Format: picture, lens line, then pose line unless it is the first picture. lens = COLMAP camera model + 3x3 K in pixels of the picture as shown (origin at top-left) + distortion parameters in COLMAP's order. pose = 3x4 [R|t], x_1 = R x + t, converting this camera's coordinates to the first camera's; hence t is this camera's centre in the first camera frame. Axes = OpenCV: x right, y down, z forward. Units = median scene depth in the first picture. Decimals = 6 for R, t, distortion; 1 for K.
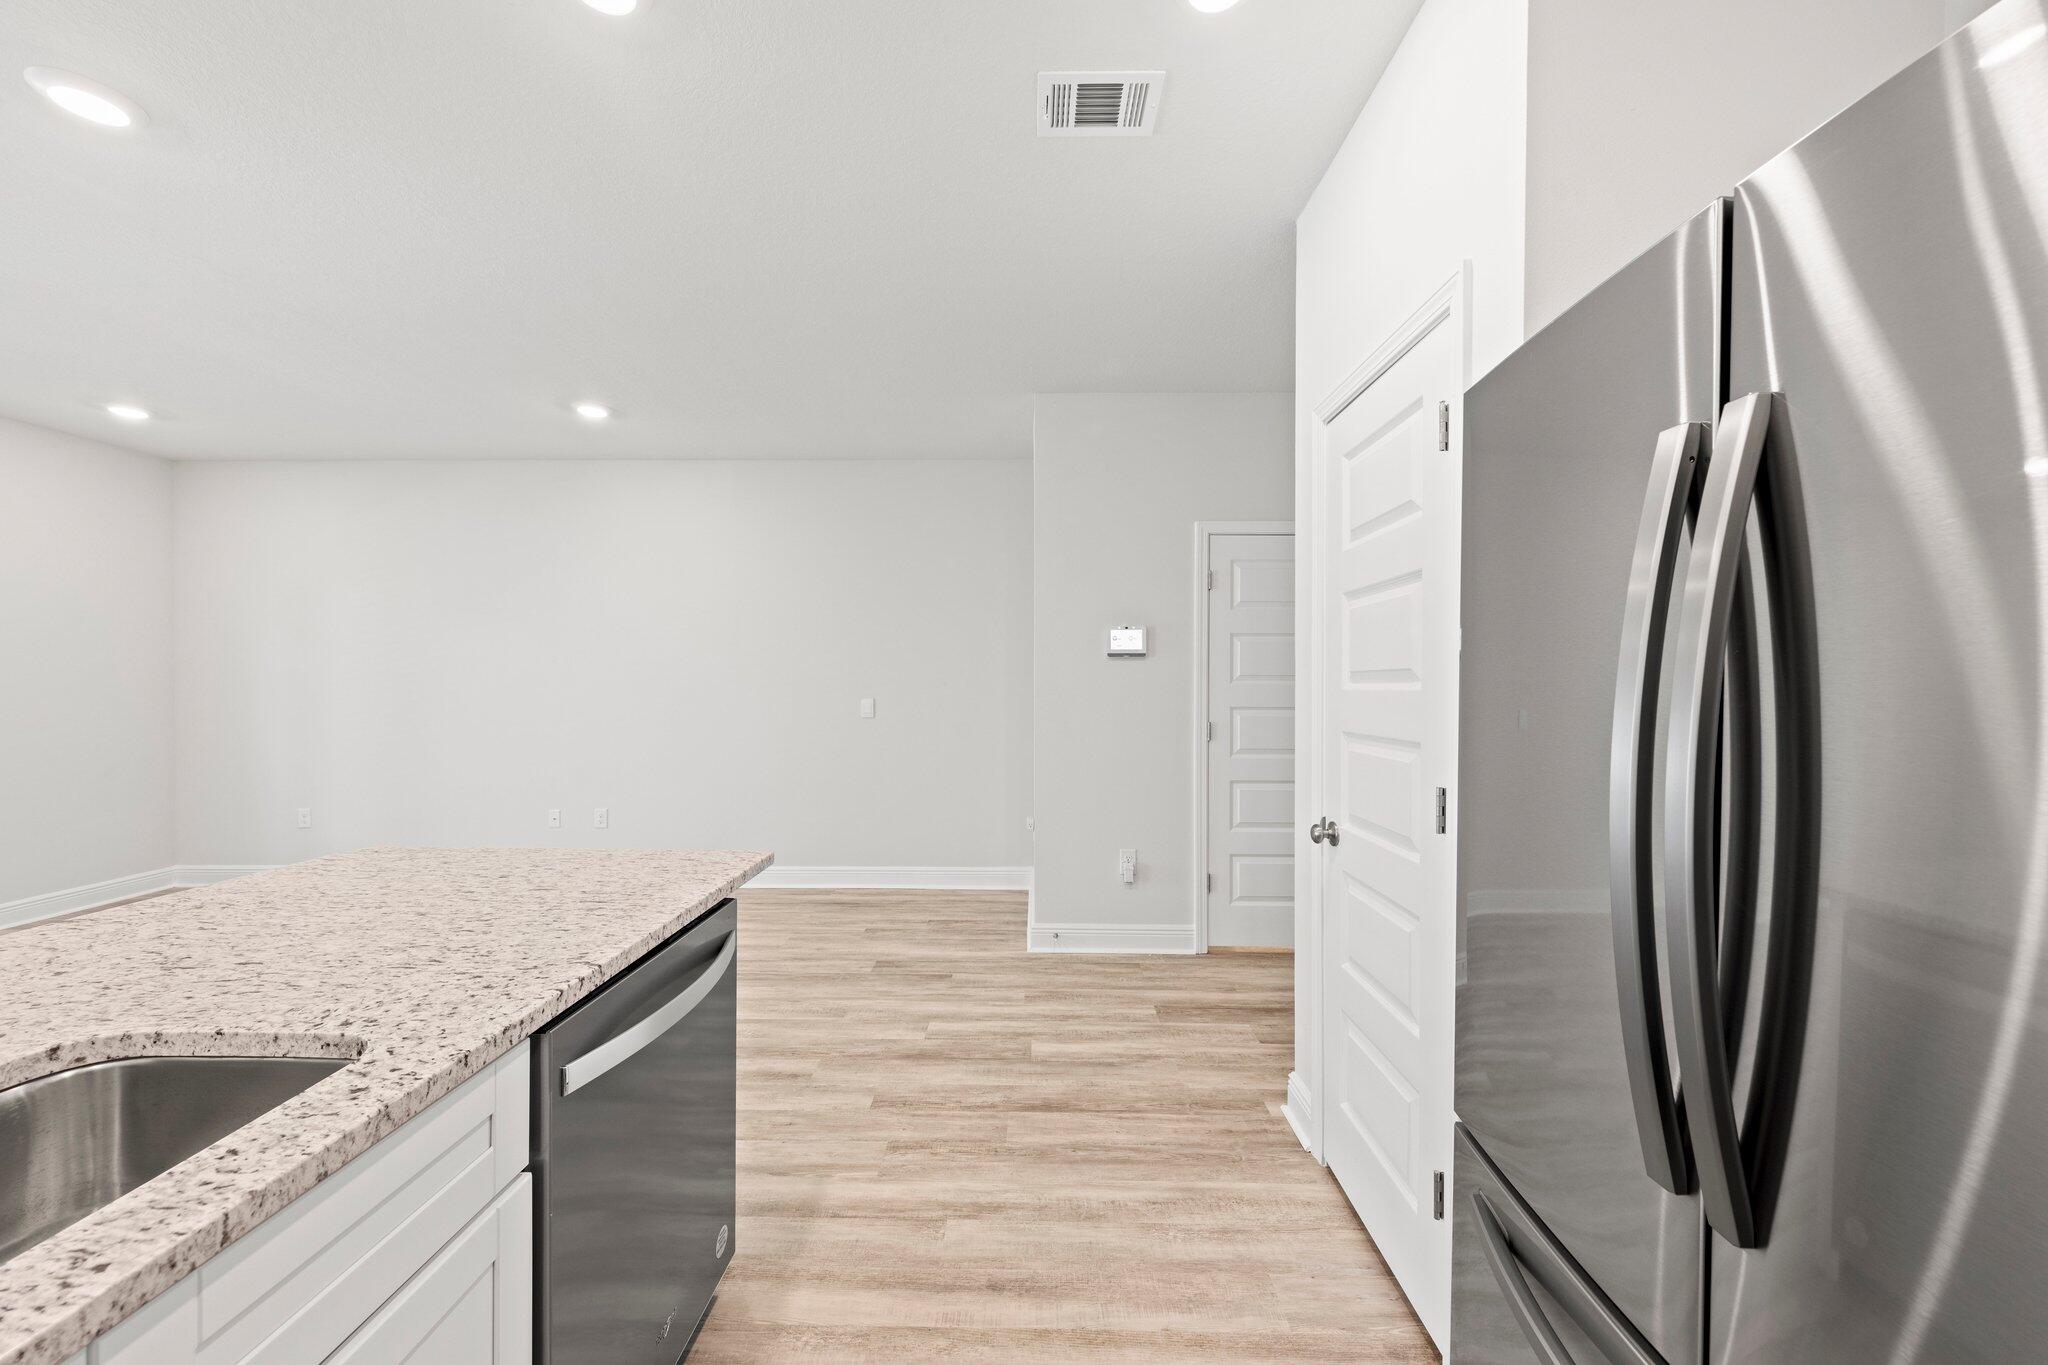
lens RADIAL K [[729.3, 0, 1022.7], [0, 729.3, 669.2], [0, 0, 1]] dist [0.008585, -0.001874]
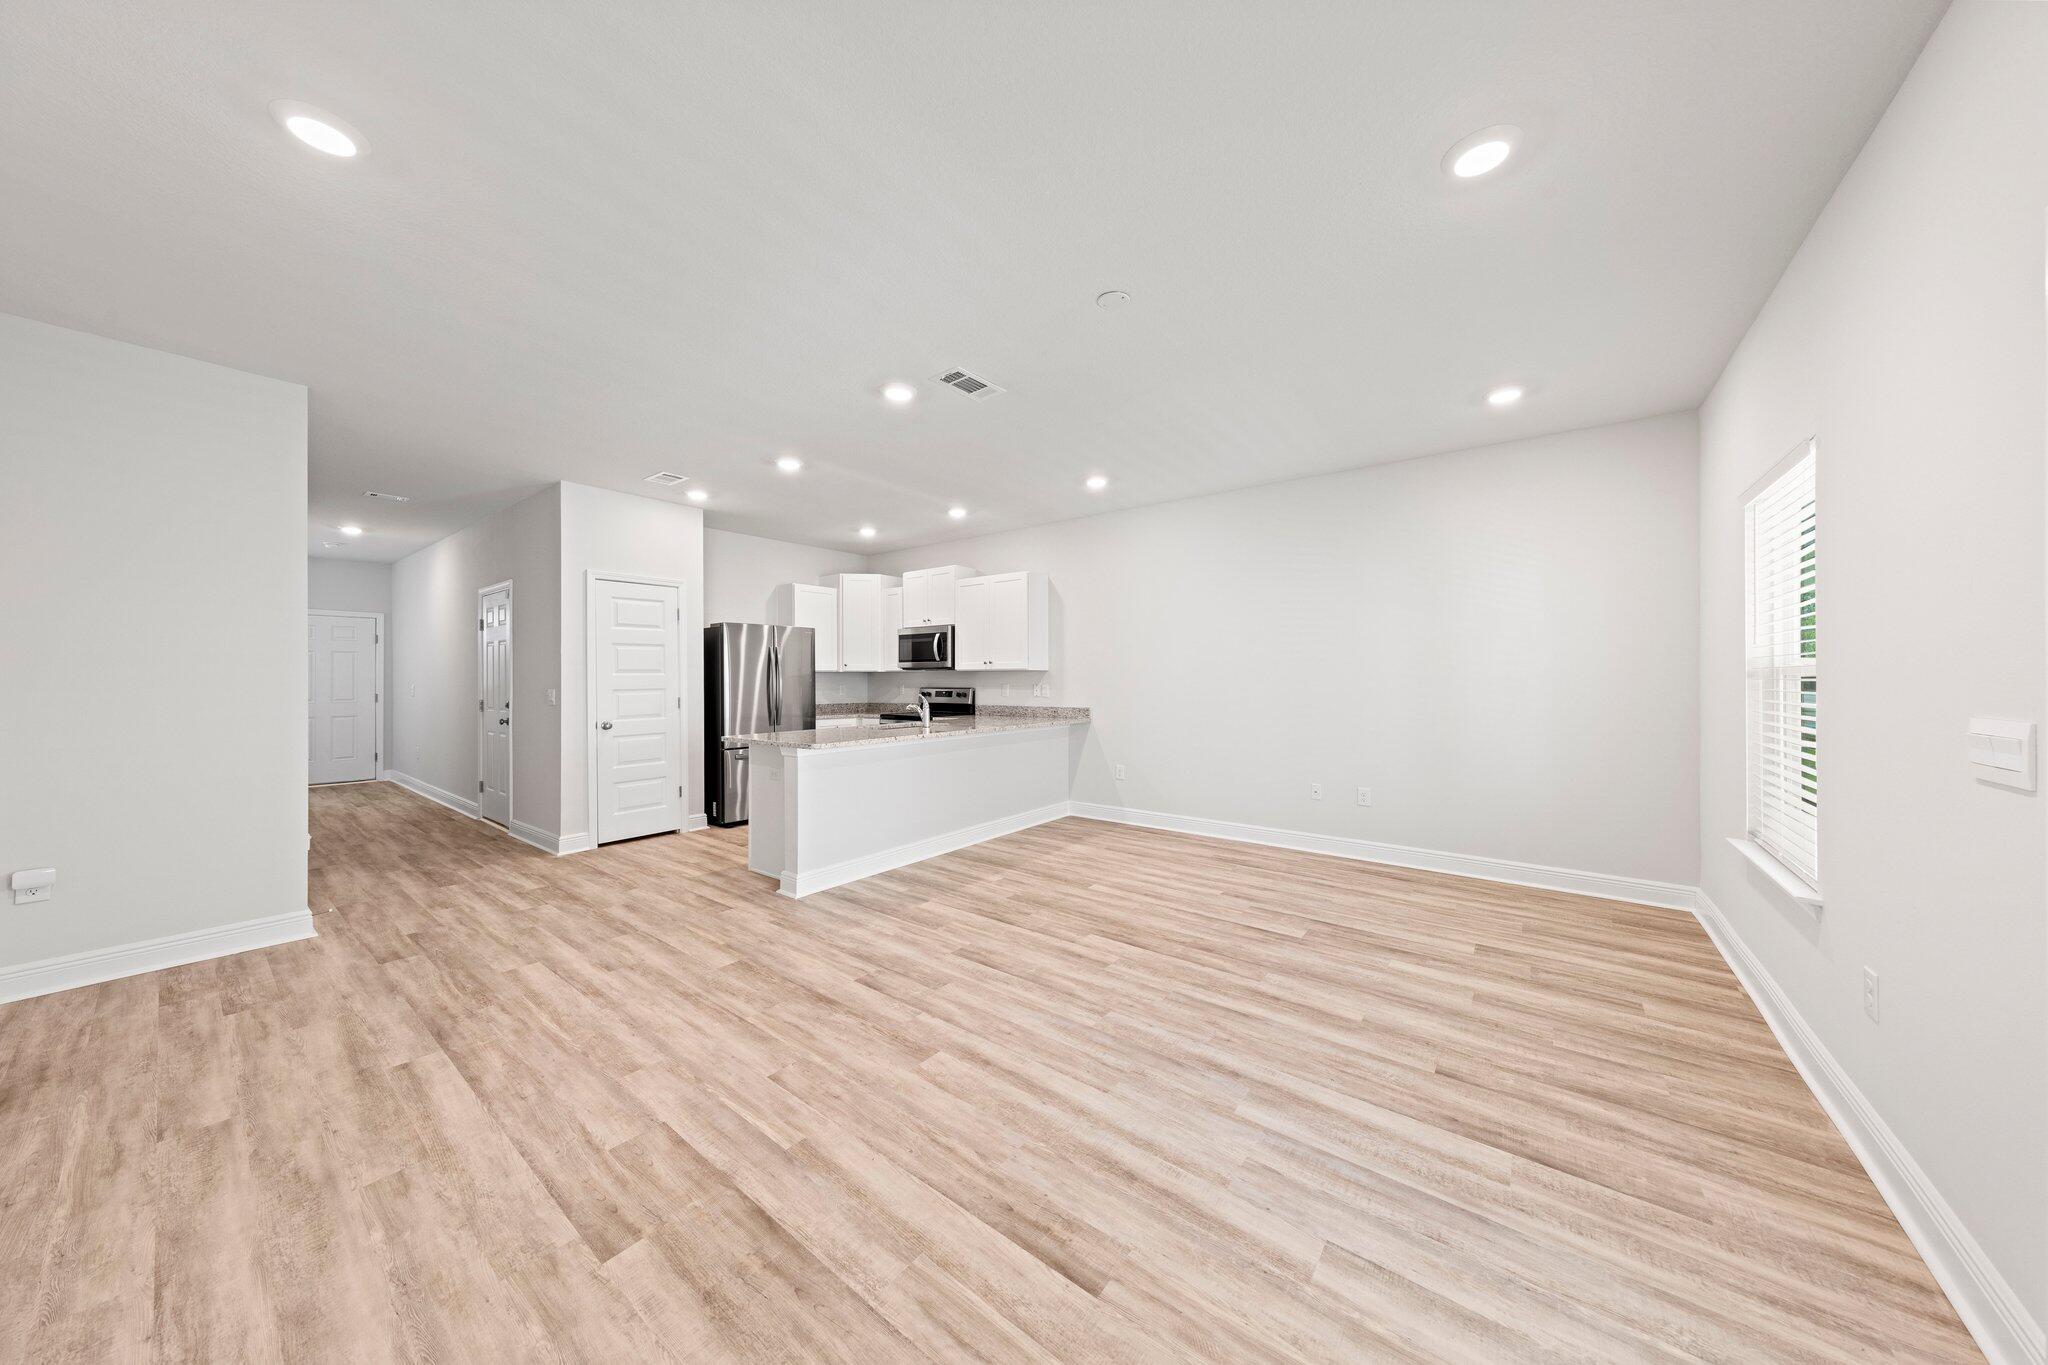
lens RADIAL K [[660.2, 0, 1022.0], [0, 660.2, 678.2], [0, 0, 1]] dist [0.004446, -0.000358]
pose [[-0.798708, 0.001373, 0.601717, -4.391311], [-0.006744, 0.999914, -0.011232, 0.095608], [-0.601681, -0.013029, -0.798630, 3.762918]]
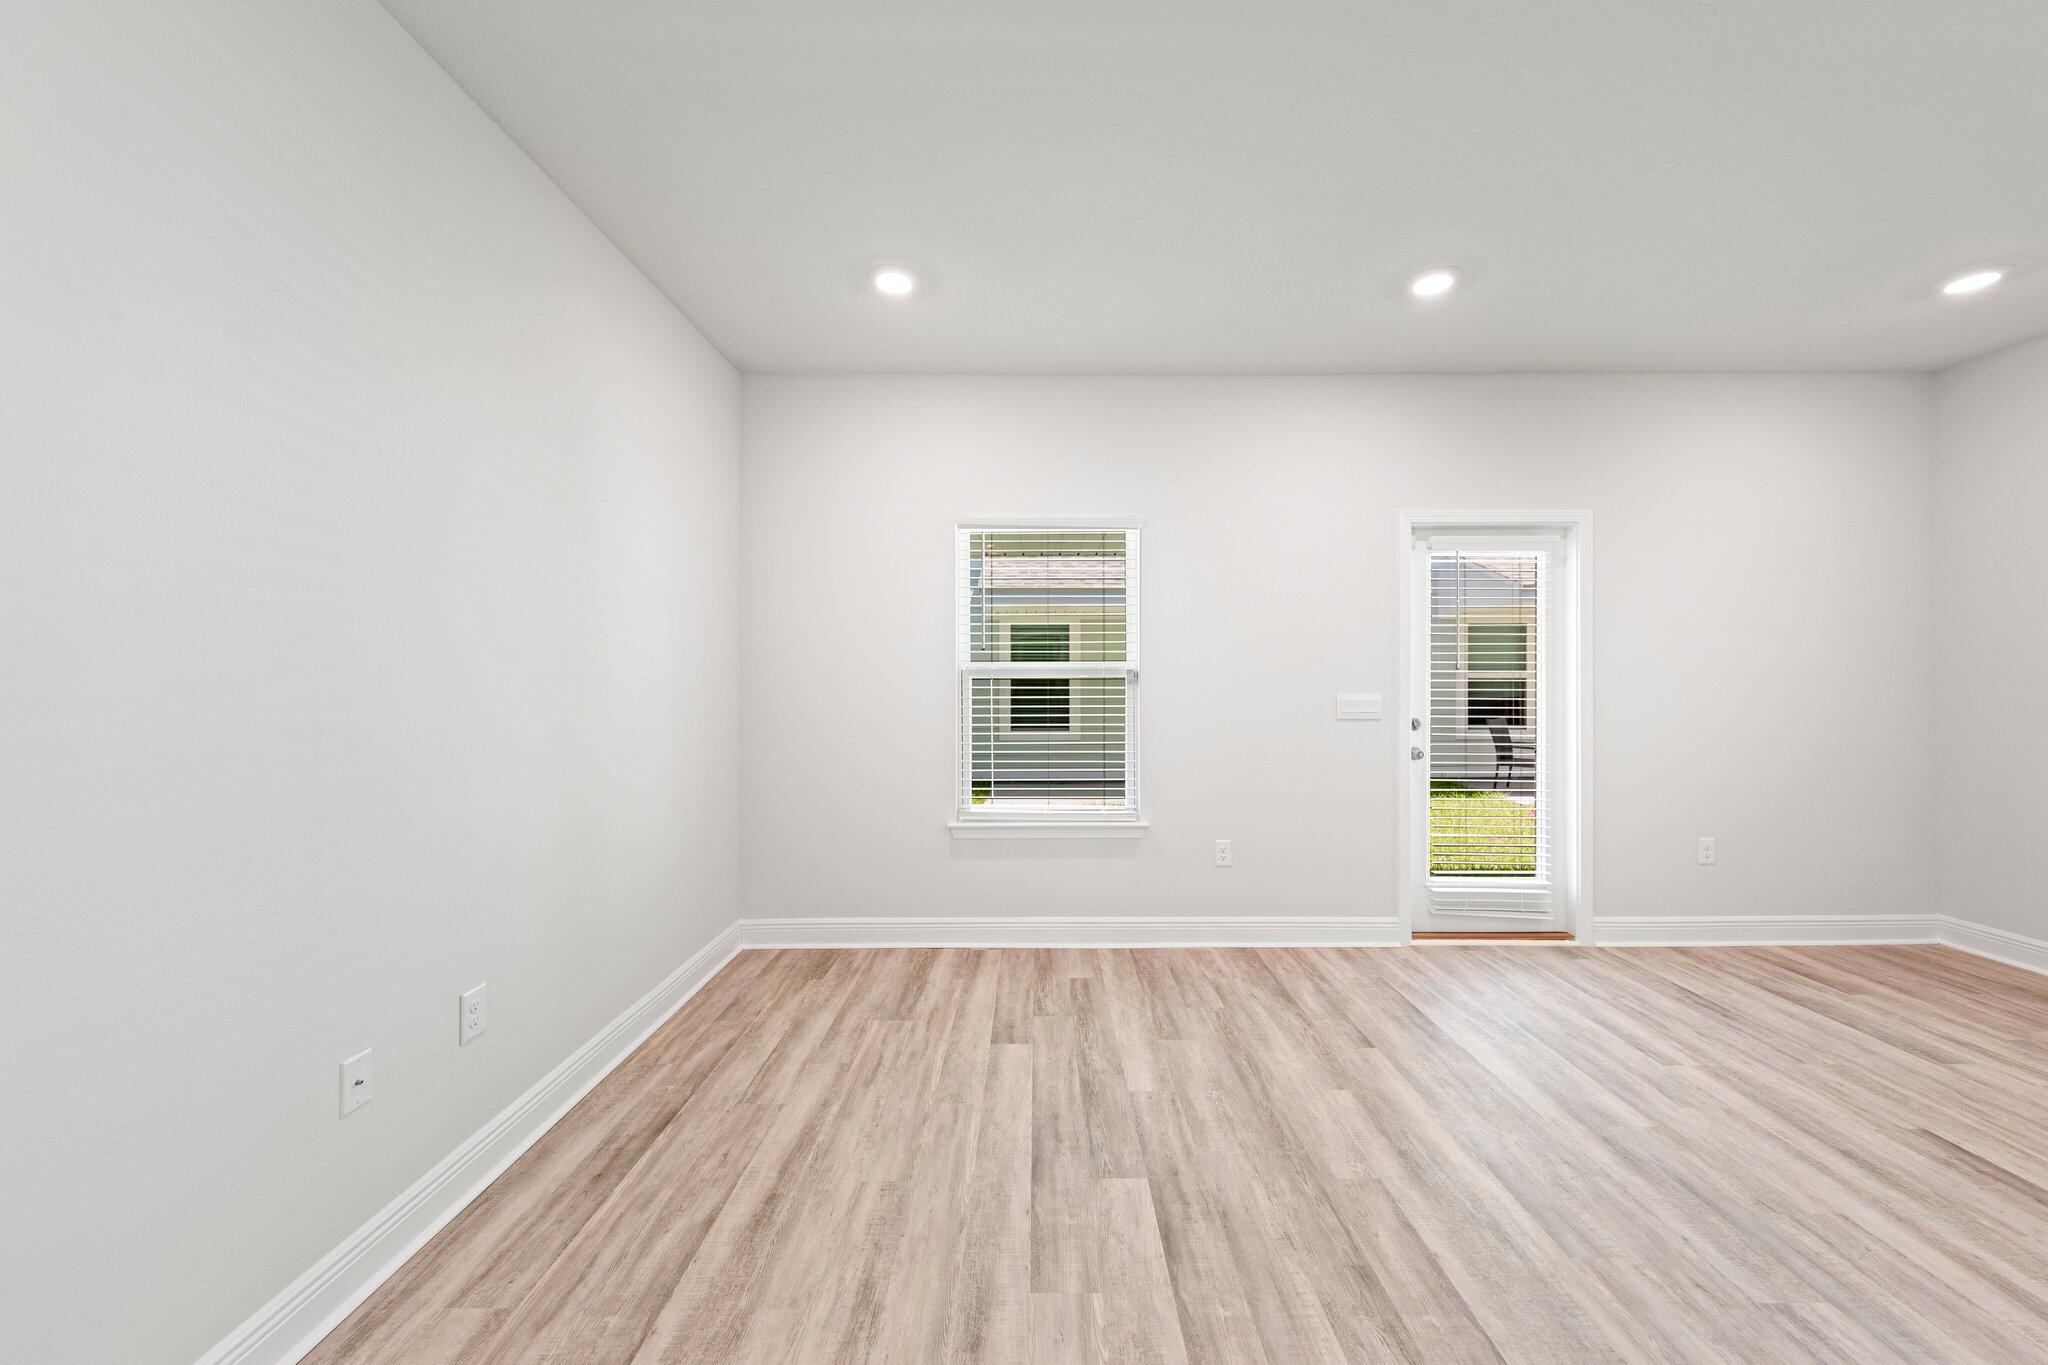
lens RADIAL K [[727.3, 0, 1039.3], [0, 727.3, 675.9], [0, 0, 1]] dist [0.002258, -0.000015]
pose [[0.018970, 0.000280, -0.999820, -1.885789], [0.017830, 0.999841, 0.000618, 0.038517], [0.999661, -0.017838, 0.018962, 0.332229]]
